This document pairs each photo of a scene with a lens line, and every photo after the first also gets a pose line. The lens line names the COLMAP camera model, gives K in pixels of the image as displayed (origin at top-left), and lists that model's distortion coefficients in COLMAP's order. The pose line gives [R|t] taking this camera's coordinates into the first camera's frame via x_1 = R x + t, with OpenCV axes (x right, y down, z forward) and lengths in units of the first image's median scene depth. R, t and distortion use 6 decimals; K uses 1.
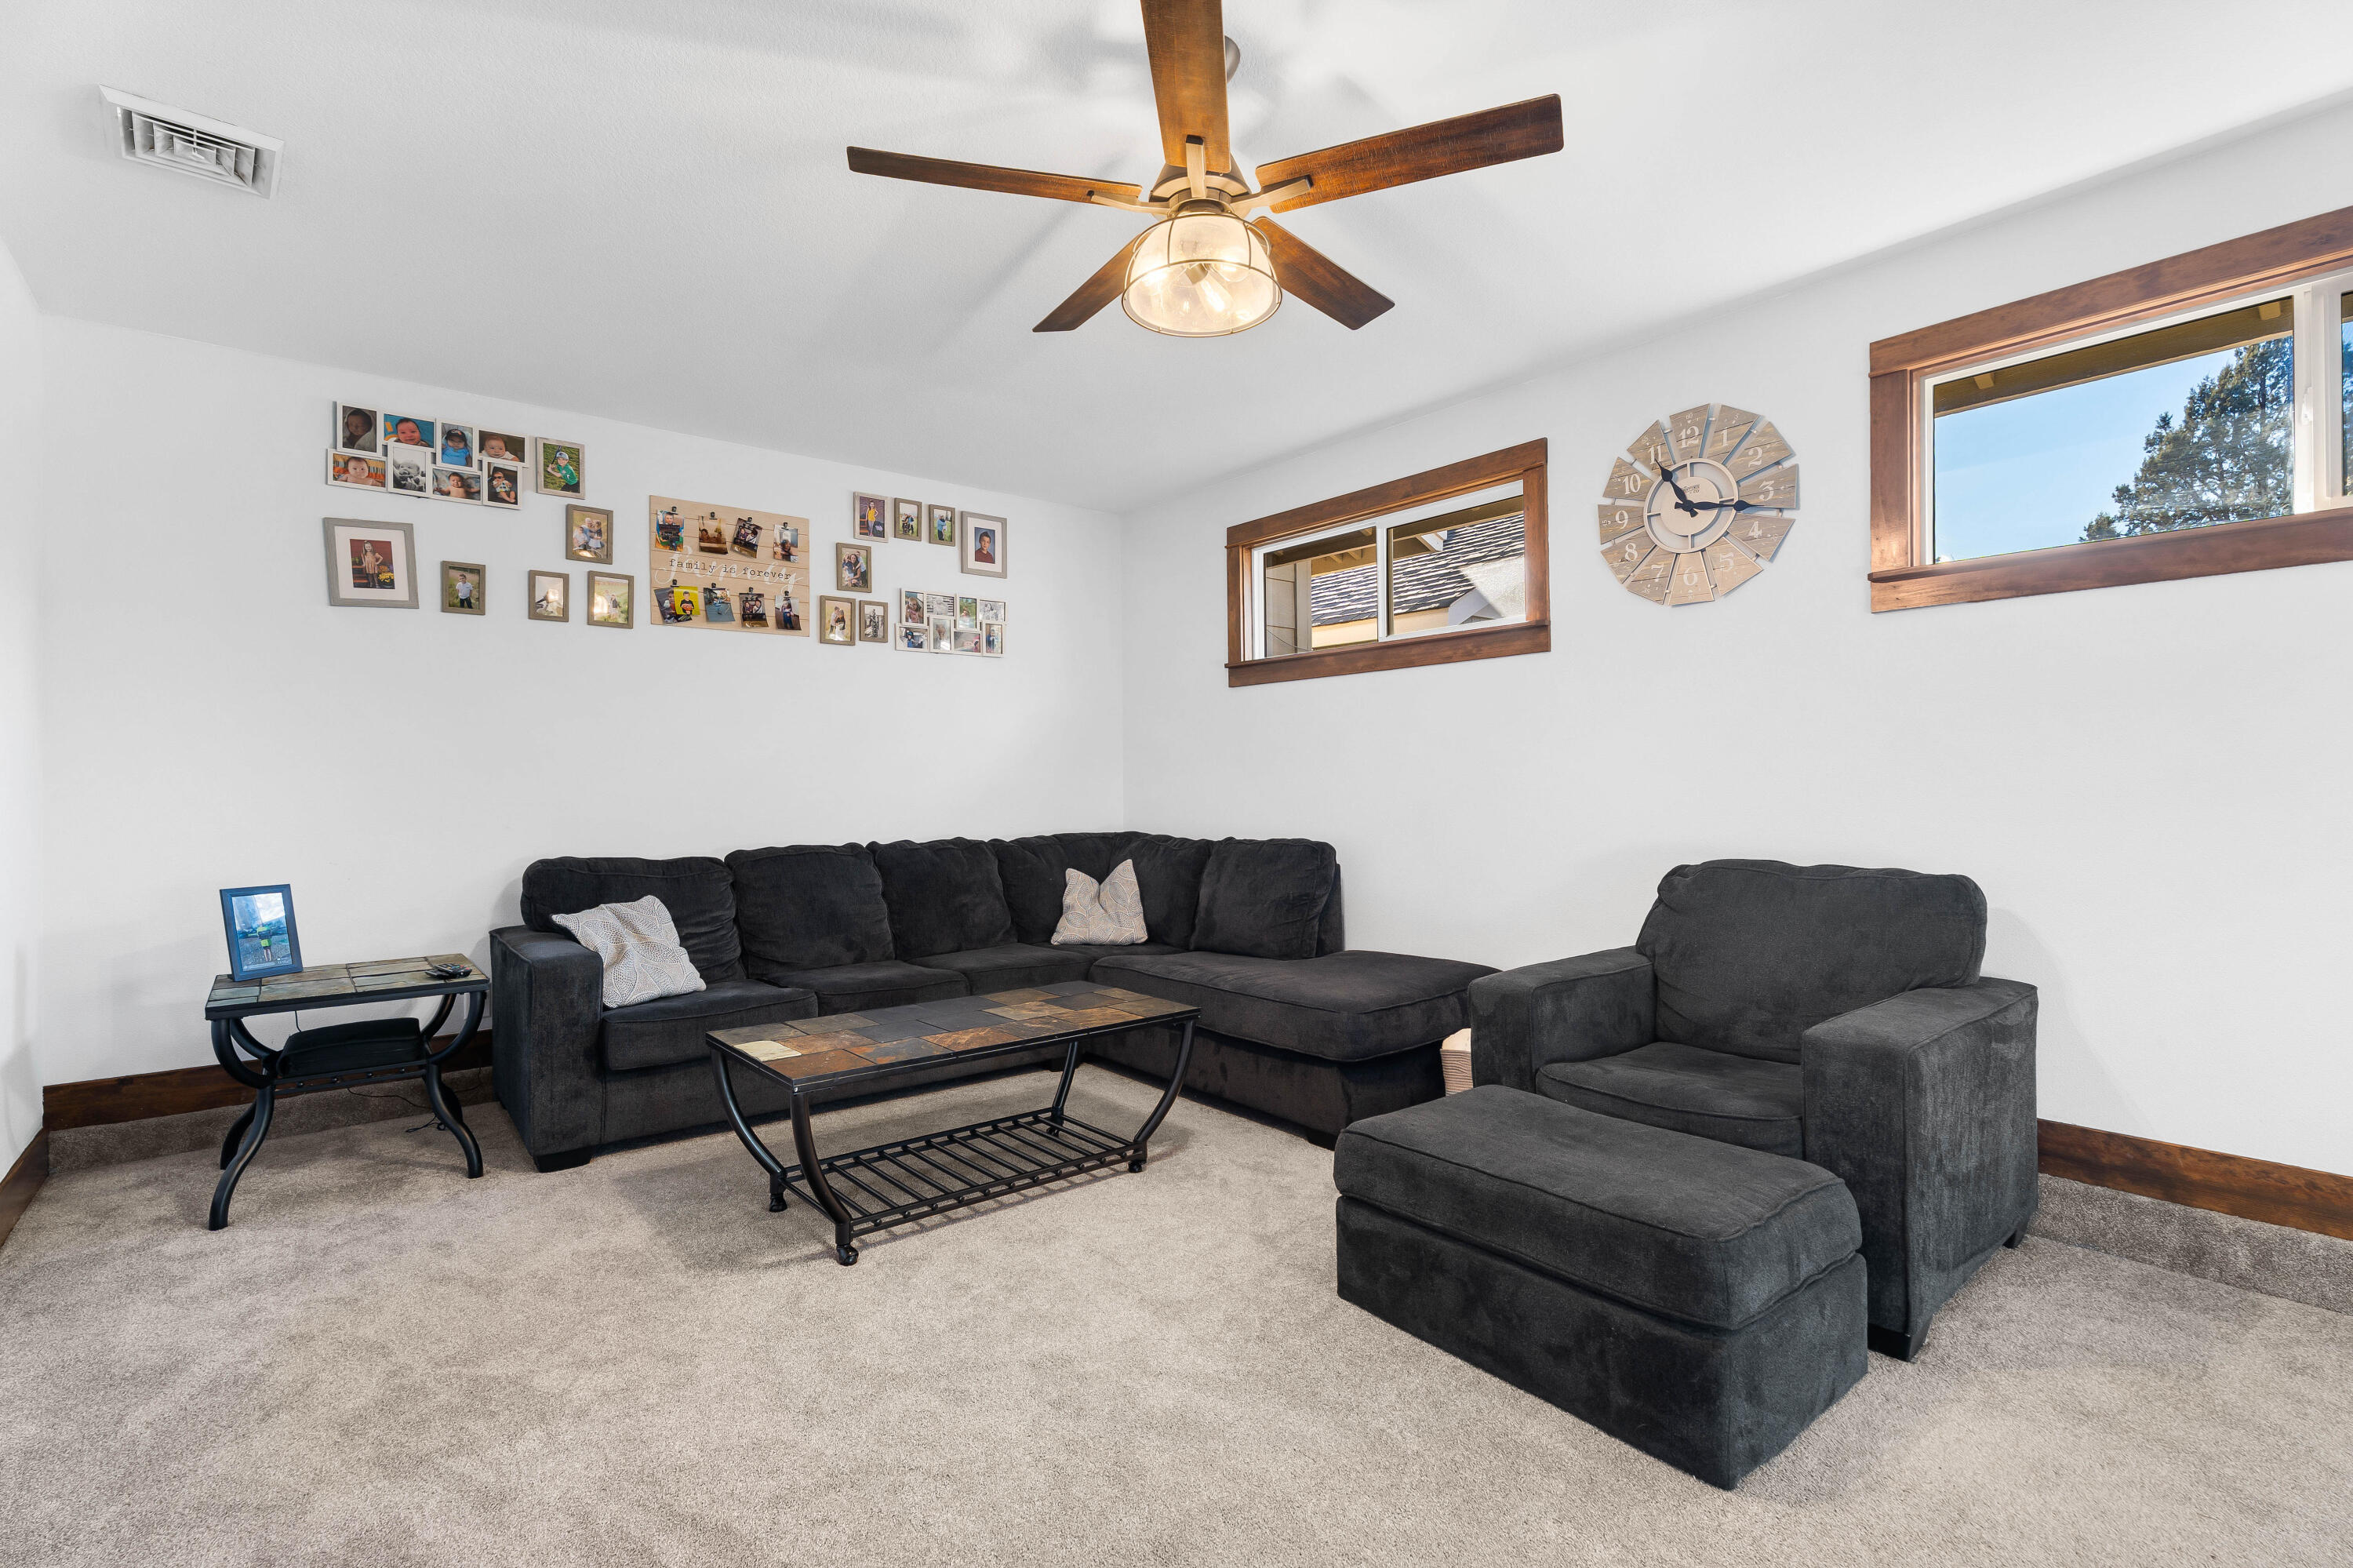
lens RADIAL K [[1070.5, 0, 1169.1], [0, 1070.5, 781.2], [0, 0, 1]] dist [0.003173, -0.002276]
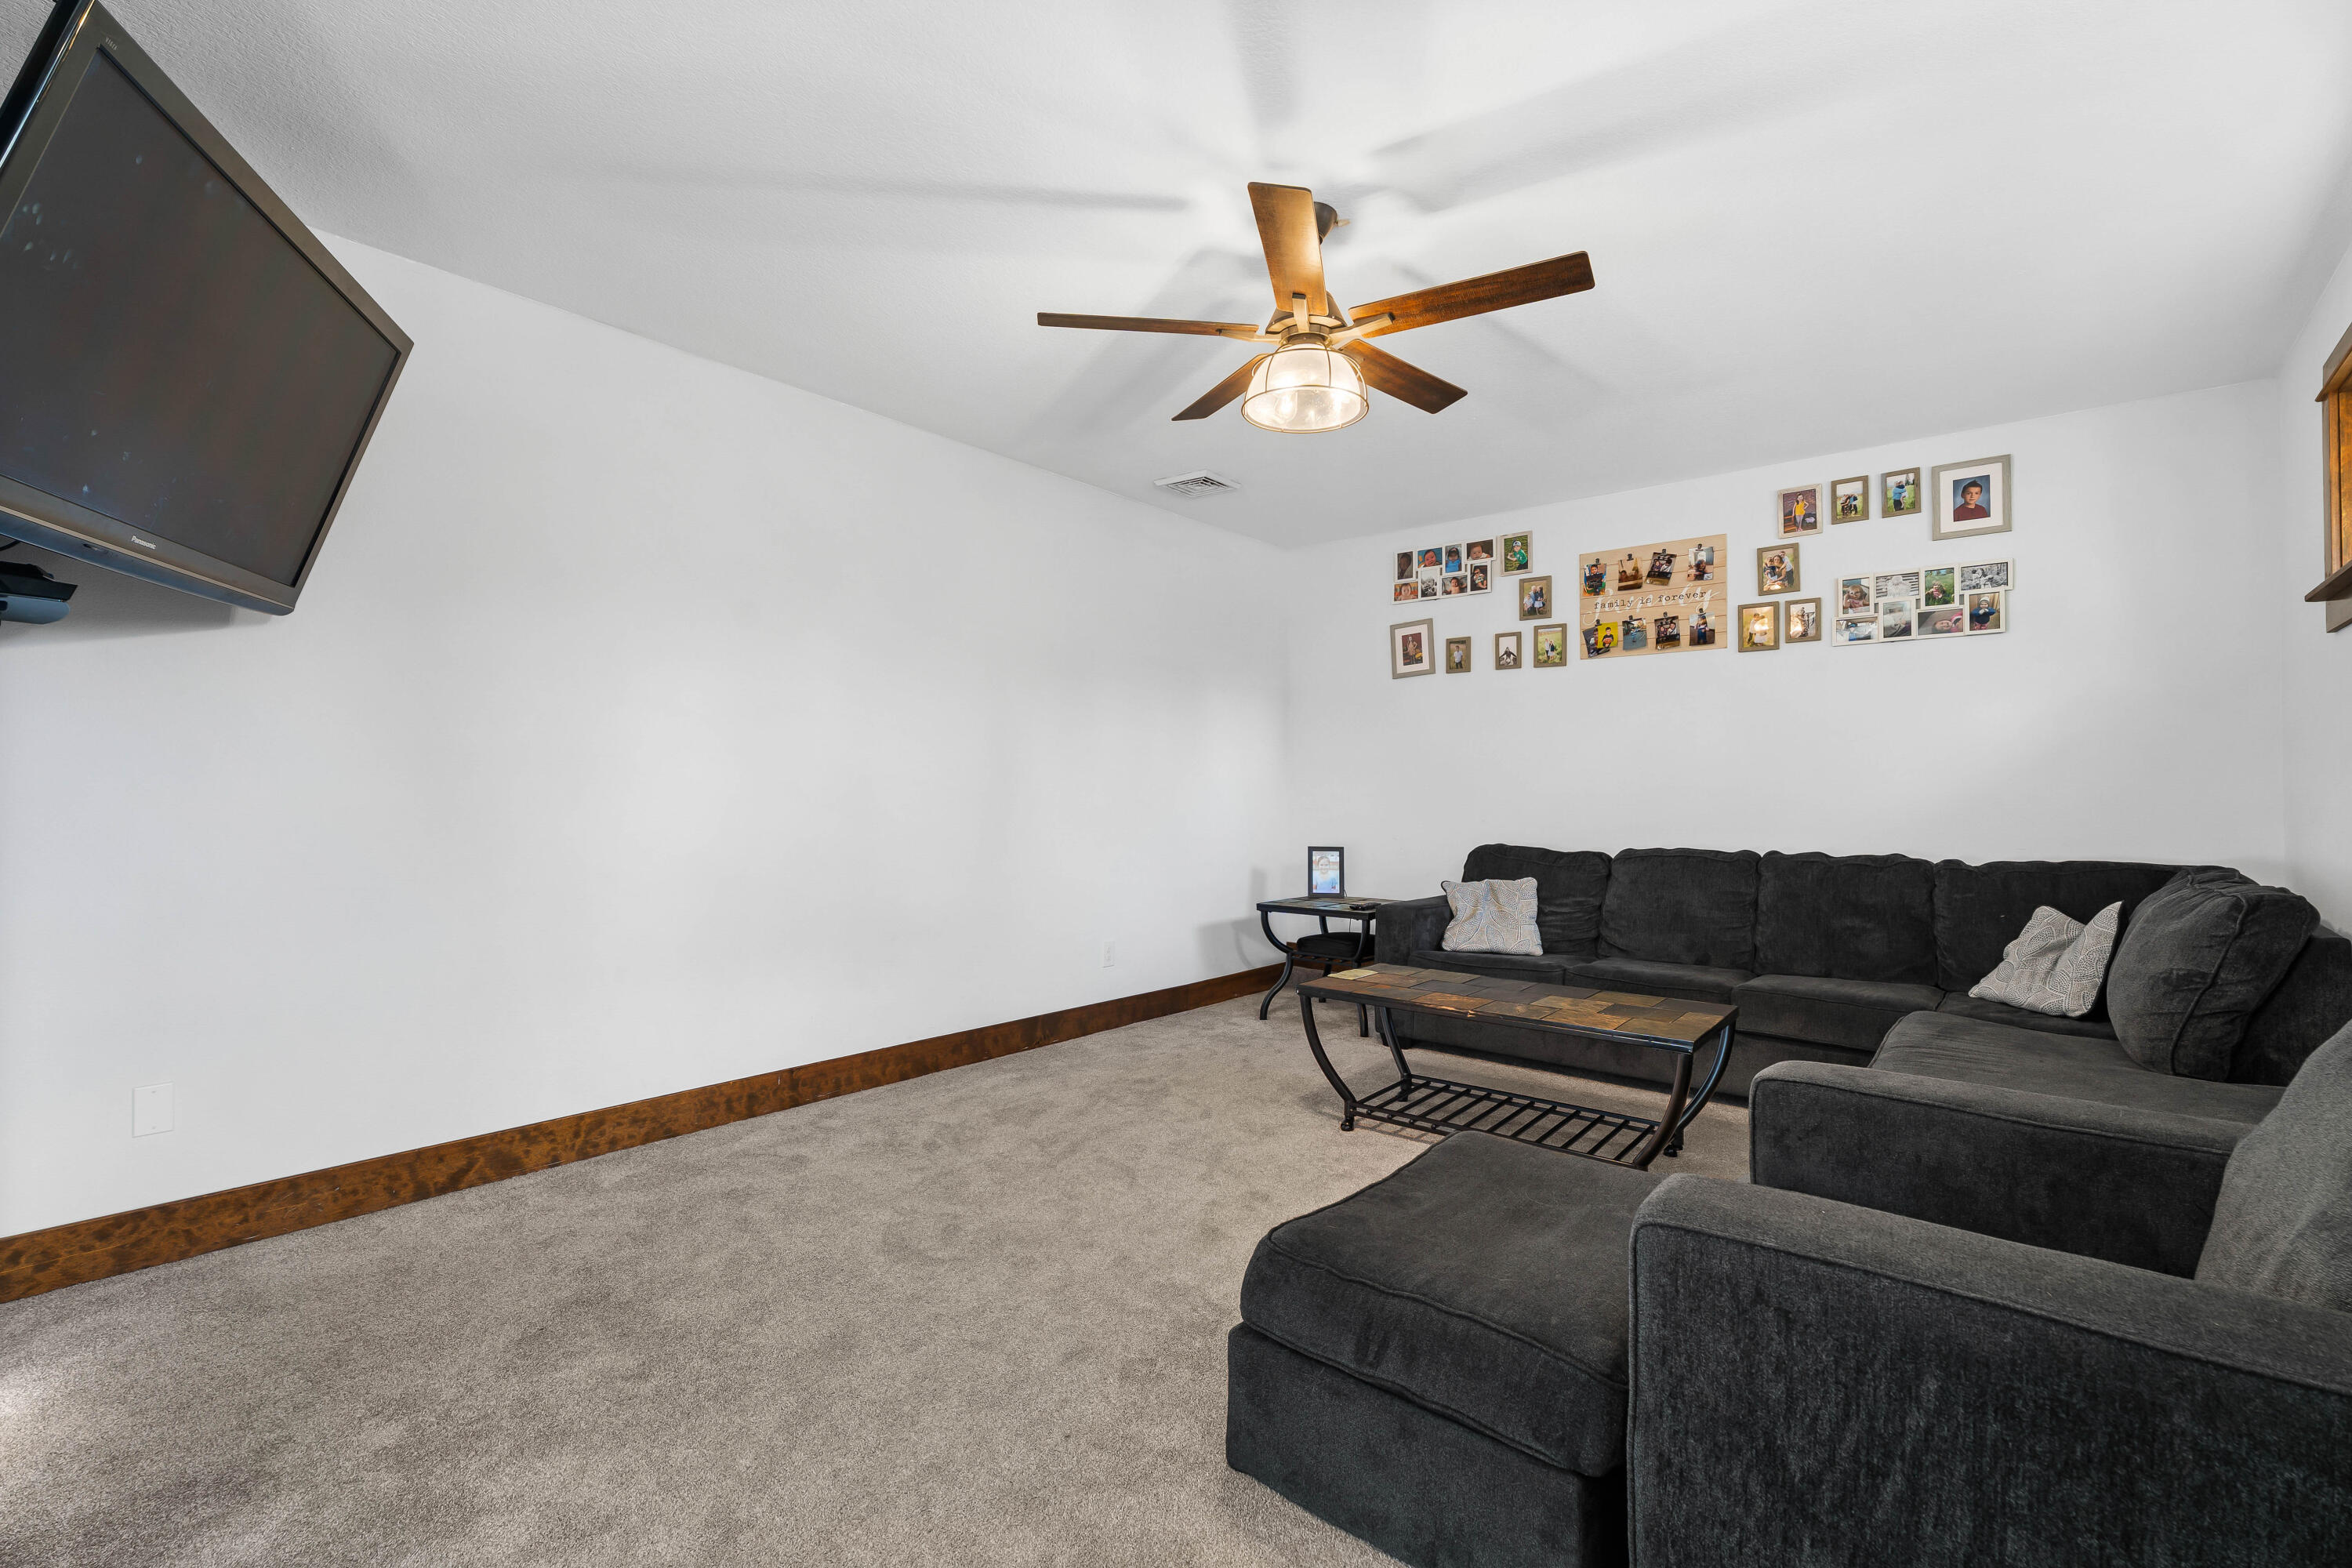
lens RADIAL K [[1070.1, 0, 1169.1], [0, 1070.1, 787.7], [0, 0, 1]] dist [0.003173, -0.002276]
pose [[0.182840, -0.000429, -0.983143, 0.615660], [-0.005744, 0.999982, -0.001505, 0.004064], [0.983126, 0.005923, 0.182834, 0.307272]]
